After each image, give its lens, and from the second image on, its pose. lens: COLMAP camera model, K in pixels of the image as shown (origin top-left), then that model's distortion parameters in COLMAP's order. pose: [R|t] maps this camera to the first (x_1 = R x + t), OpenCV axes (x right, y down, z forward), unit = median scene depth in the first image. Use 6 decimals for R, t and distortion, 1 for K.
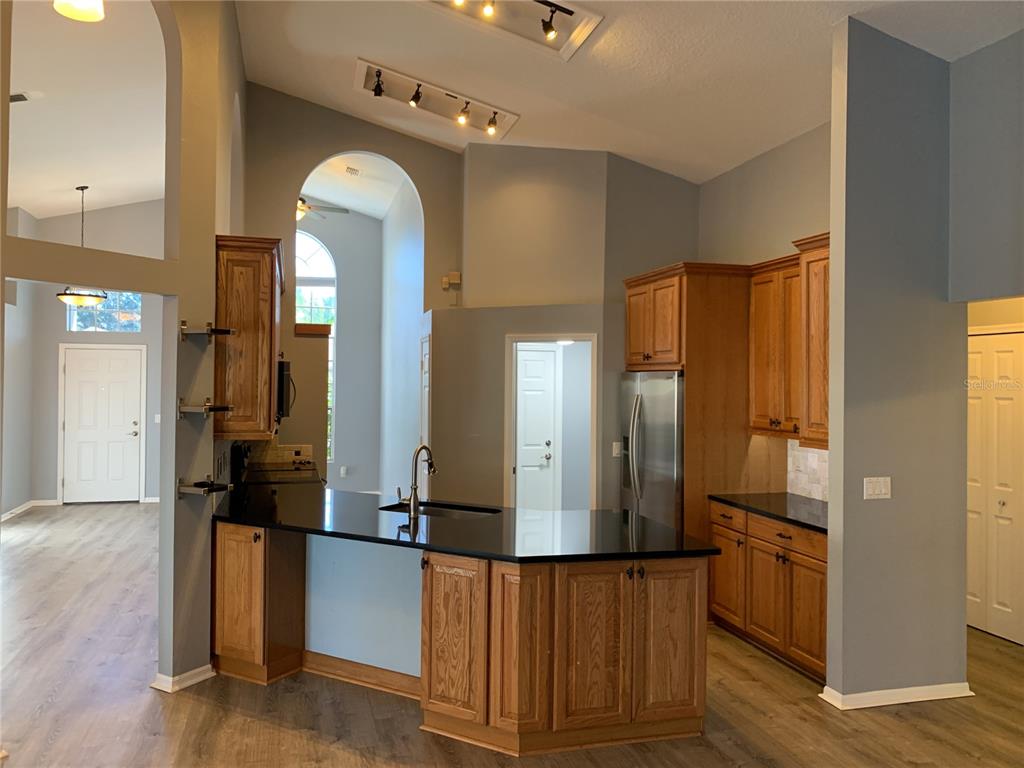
lens RADIAL K [[783.8, 0, 503.0], [0, 783.8, 372.8], [0, 0, 1]] dist [0.036526, -0.043930]
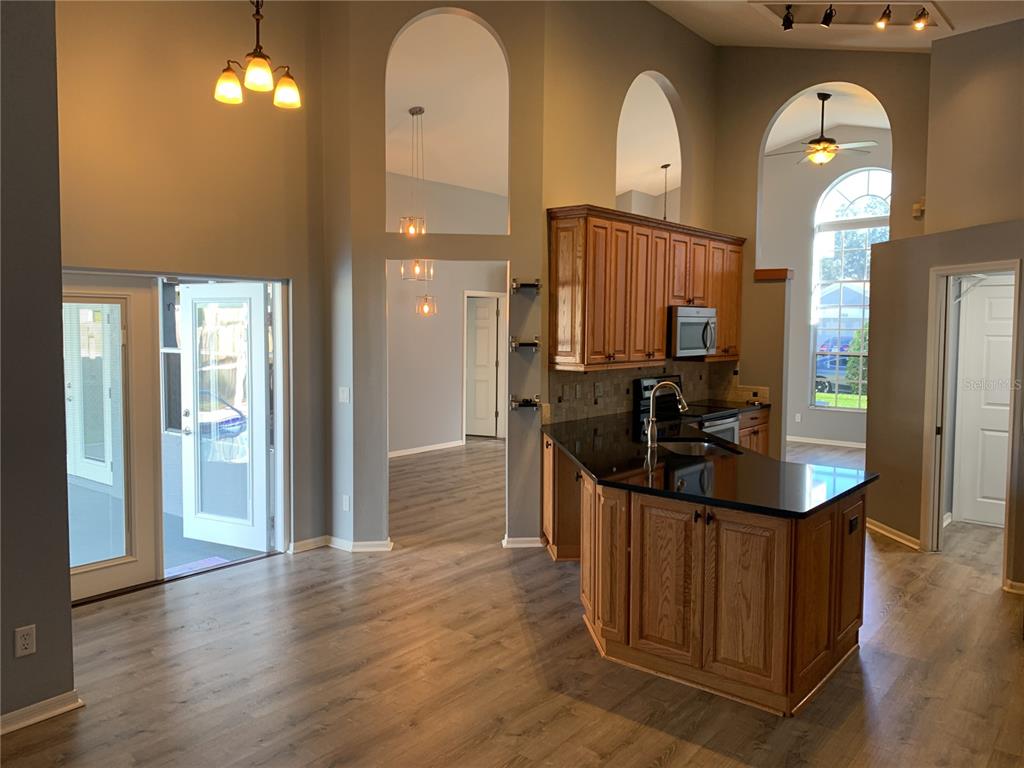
lens RADIAL K [[783.8, 0, 502.6], [0, 783.8, 364.0], [0, 0, 1]] dist [0.036526, -0.043930]
pose [[0.576116, 0.033754, -0.816671, 0.431349], [0.009691, 0.998795, 0.048117, 0.009552], [0.817310, -0.035635, 0.575095, 0.135003]]
